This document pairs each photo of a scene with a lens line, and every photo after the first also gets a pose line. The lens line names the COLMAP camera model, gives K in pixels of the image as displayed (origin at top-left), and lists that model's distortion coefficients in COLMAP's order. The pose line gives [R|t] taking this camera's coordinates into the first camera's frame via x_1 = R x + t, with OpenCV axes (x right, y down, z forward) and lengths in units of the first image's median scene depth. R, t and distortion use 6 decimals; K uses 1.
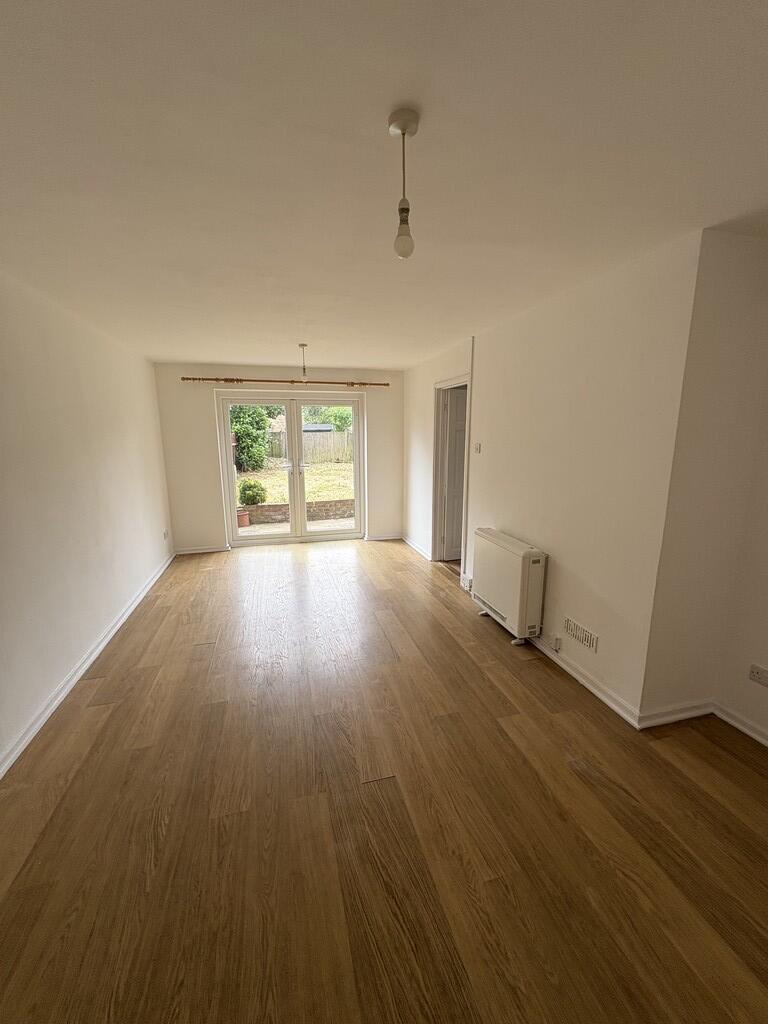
lens RADIAL K [[407.9, 0, 384.0], [0, 407.9, 512.0], [0, 0, 1]] dist [0.002449, -0.000379]
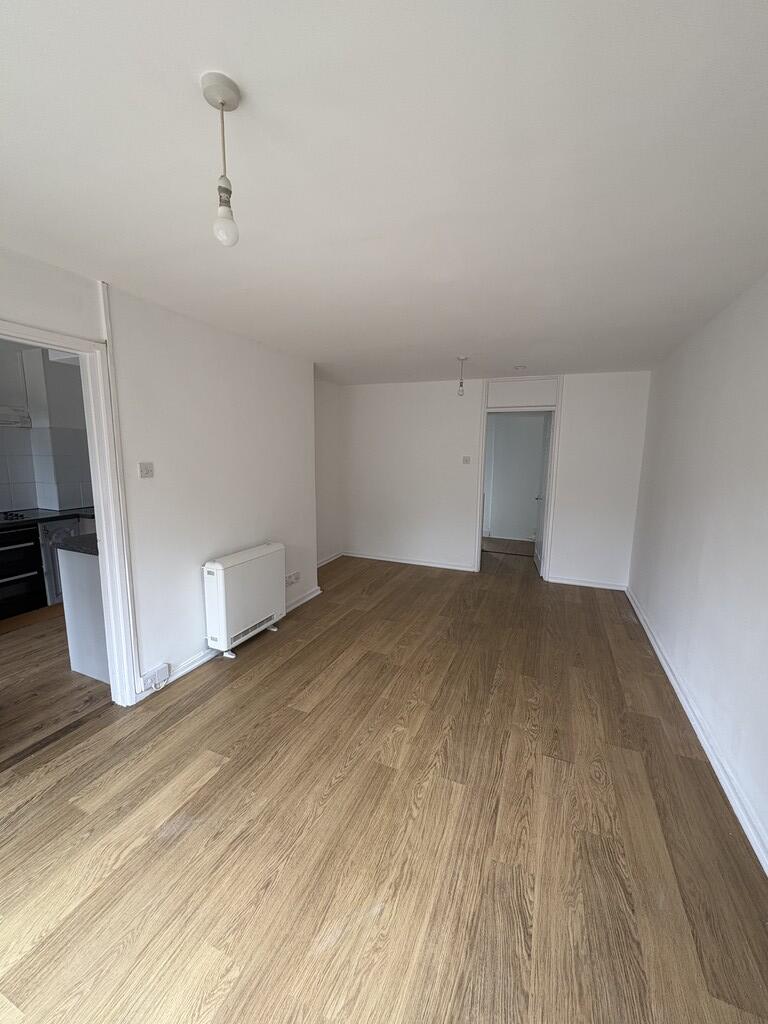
lens RADIAL K [[407.9, 0, 384.0], [0, 407.9, 512.0], [0, 0, 1]] dist [0.002449, -0.000379]
pose [[-0.790390, -0.095470, 0.605120, -0.760648], [0.110072, 0.949574, 0.293587, -0.385240], [-0.602635, 0.298655, -0.740025, 2.026346]]
